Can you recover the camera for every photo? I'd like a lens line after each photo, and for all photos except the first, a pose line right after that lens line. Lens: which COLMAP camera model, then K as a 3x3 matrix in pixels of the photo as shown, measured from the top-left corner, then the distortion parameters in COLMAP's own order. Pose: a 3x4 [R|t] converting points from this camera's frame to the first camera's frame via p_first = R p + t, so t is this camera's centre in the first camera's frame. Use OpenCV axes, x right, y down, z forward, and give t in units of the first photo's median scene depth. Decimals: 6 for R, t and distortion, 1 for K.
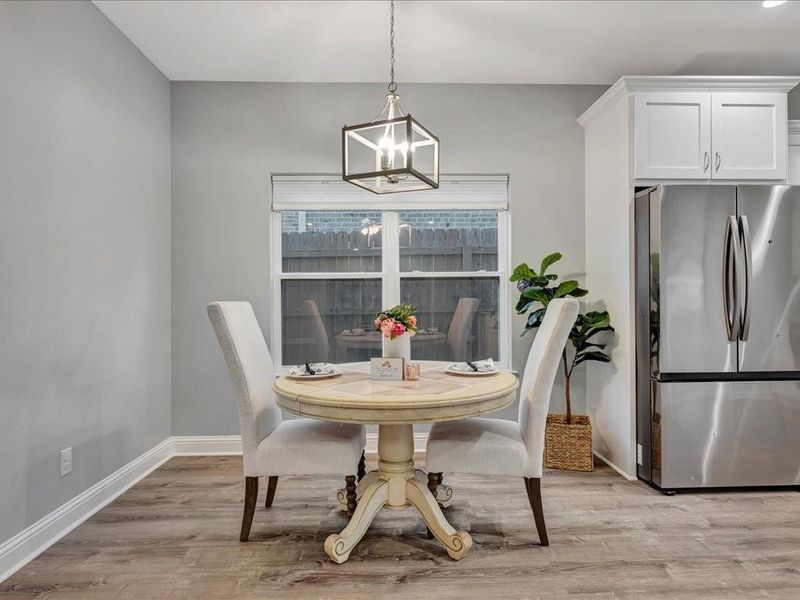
lens RADIAL K [[477.8, 0, 400.0], [0, 477.8, 300.0], [0, 0, 1]] dist [-0.001236, -0.001414]
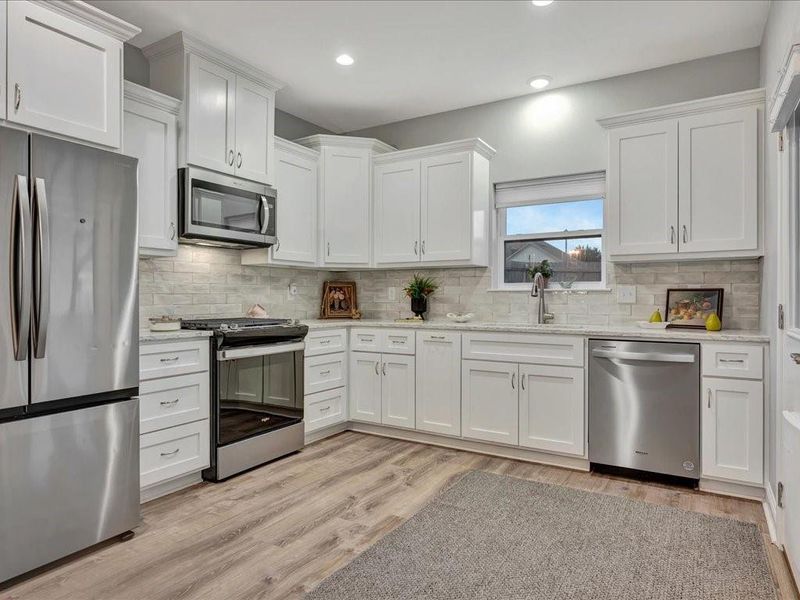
lens RADIAL K [[503.3, 0, 400.0], [0, 503.3, 300.0], [0, 0, 1]] dist [-0.002179, 0.000599]
pose [[0.548425, 0.000881, 0.836199, 0.387125], [-0.002726, 0.999996, 0.000734, -0.001895], [-0.836196, -0.002682, 0.548425, 0.154833]]
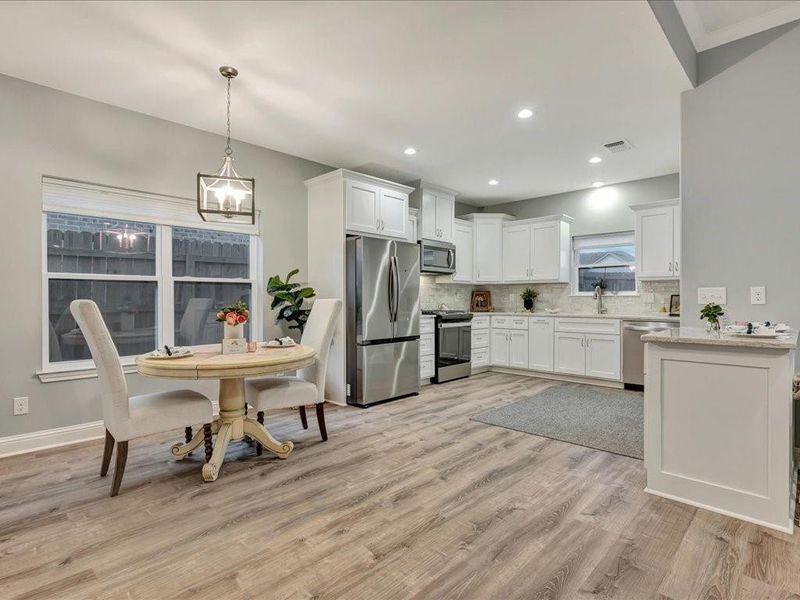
lens RADIAL K [[422.0, 0, 400.0], [0, 422.0, 300.0], [0, 0, 1]] dist [0.001622, -0.000099]
pose [[0.713728, 0.005177, 0.700404, -0.455705], [-0.003127, 0.999986, -0.004205, 0.005135], [-0.700416, 0.000812, 0.713735, -0.226224]]
